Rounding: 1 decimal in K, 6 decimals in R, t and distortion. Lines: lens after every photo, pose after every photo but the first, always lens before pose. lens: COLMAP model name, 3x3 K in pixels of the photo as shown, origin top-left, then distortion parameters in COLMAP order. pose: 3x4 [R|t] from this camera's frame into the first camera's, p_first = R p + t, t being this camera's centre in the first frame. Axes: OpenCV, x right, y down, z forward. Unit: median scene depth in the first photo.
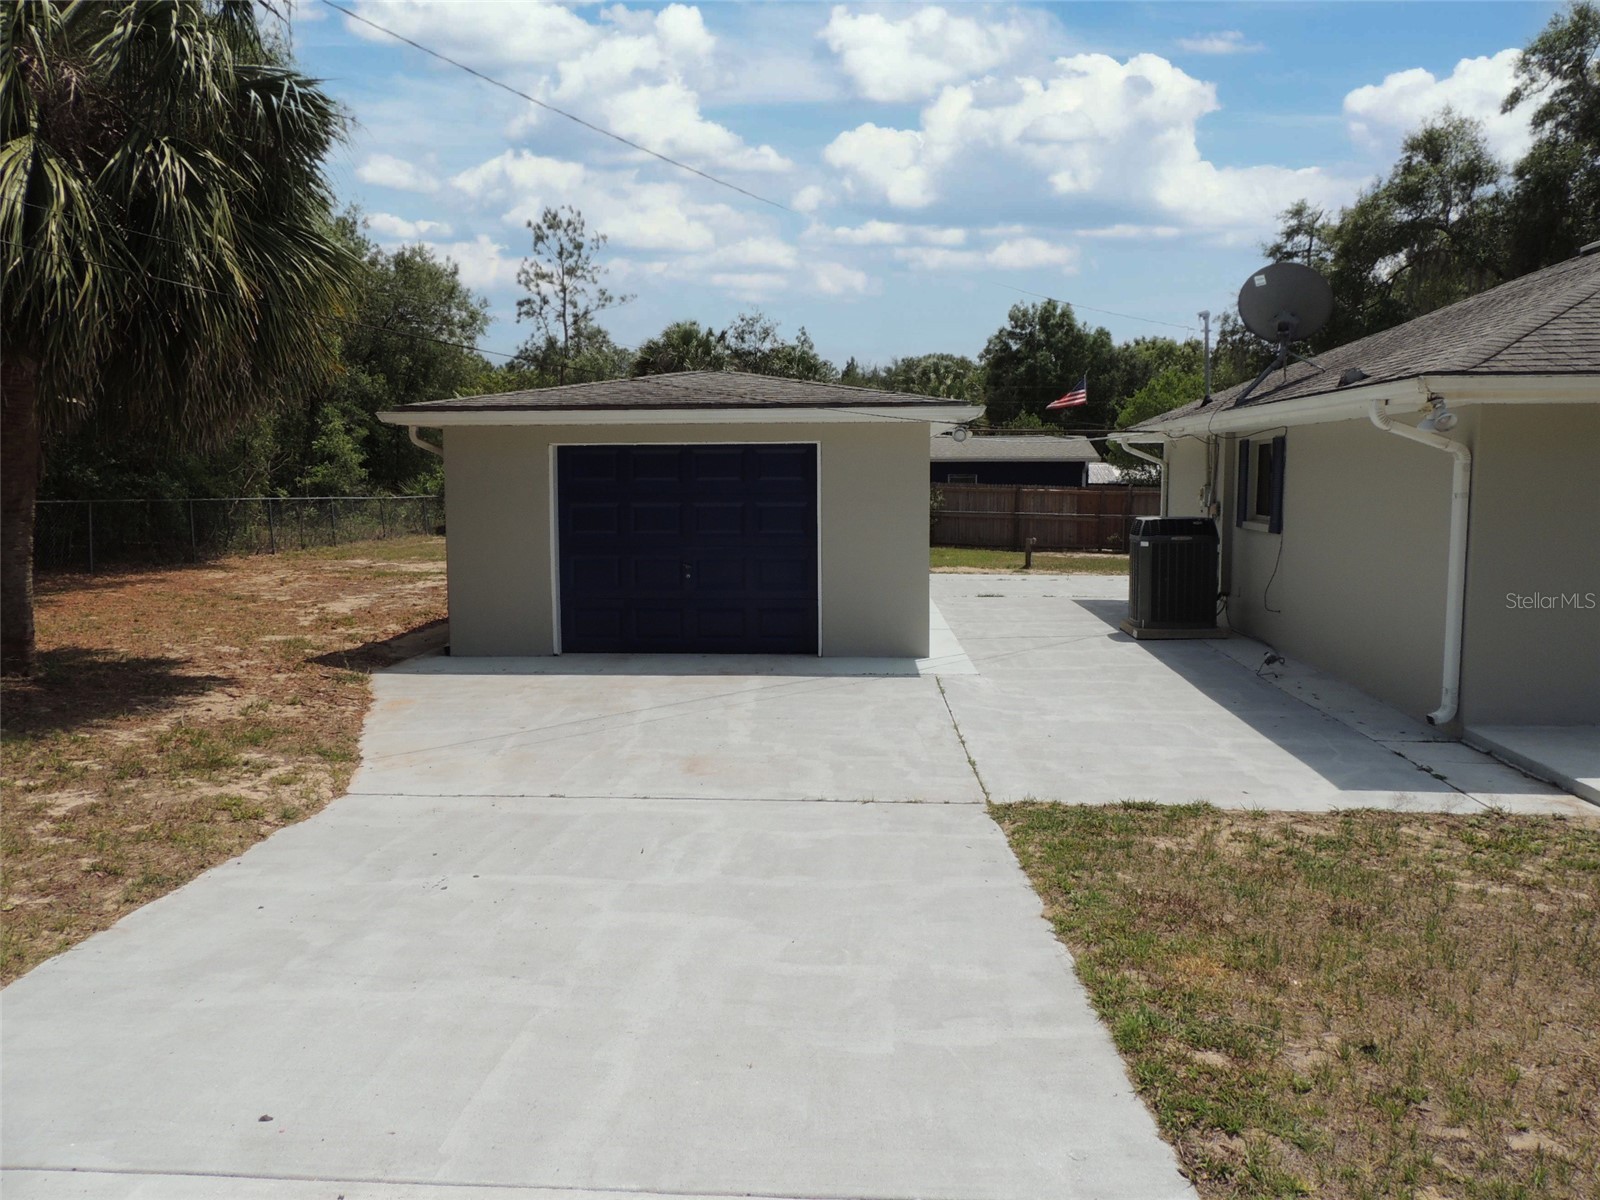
lens RADIAL K [[1130.3, 0, 810.6], [0, 1130.3, 591.1], [0, 0, 1]] dist [-0.025512, -0.001695]
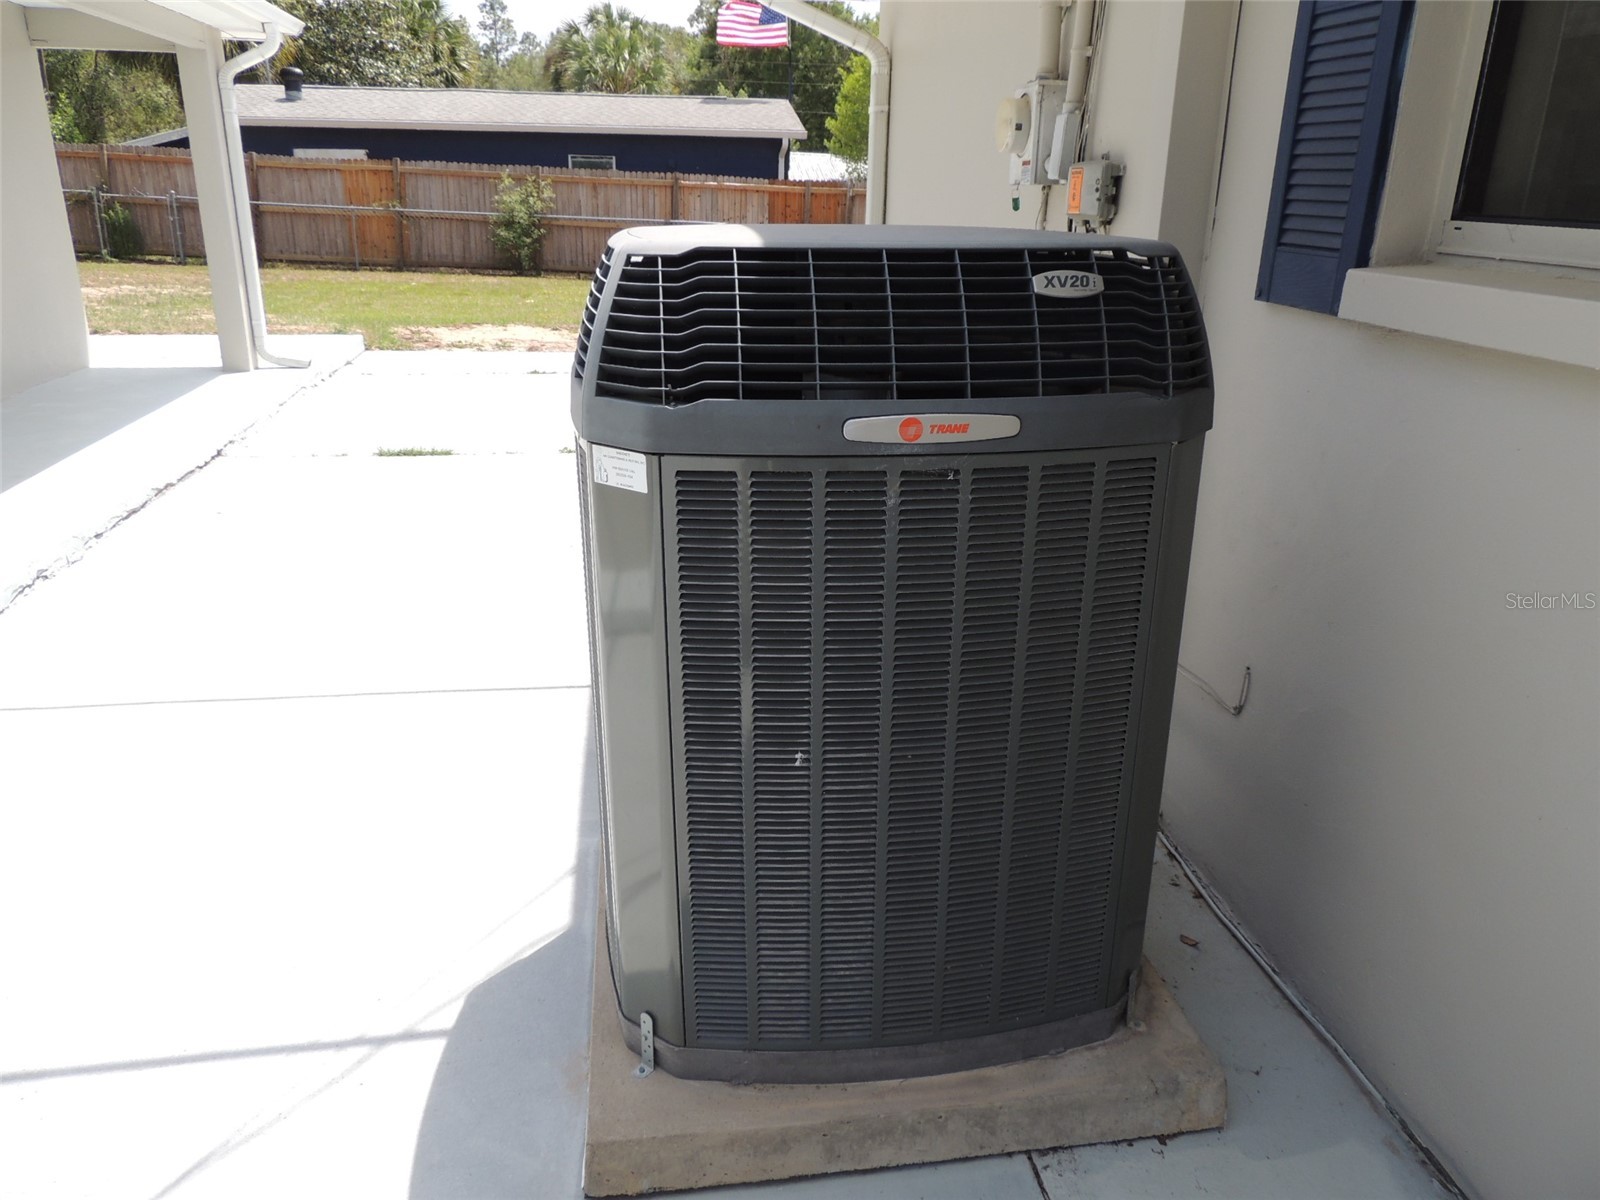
lens RADIAL K [[1130.3, 0, 810.6], [0, 1130.3, 591.1], [0, 0, 1]] dist [-0.025512, -0.001695]
pose [[0.975583, -0.051152, 0.213593, 0.113106], [-0.002492, 0.969860, 0.243651, -0.022543], [-0.219619, -0.238234, 0.946051, 0.344995]]
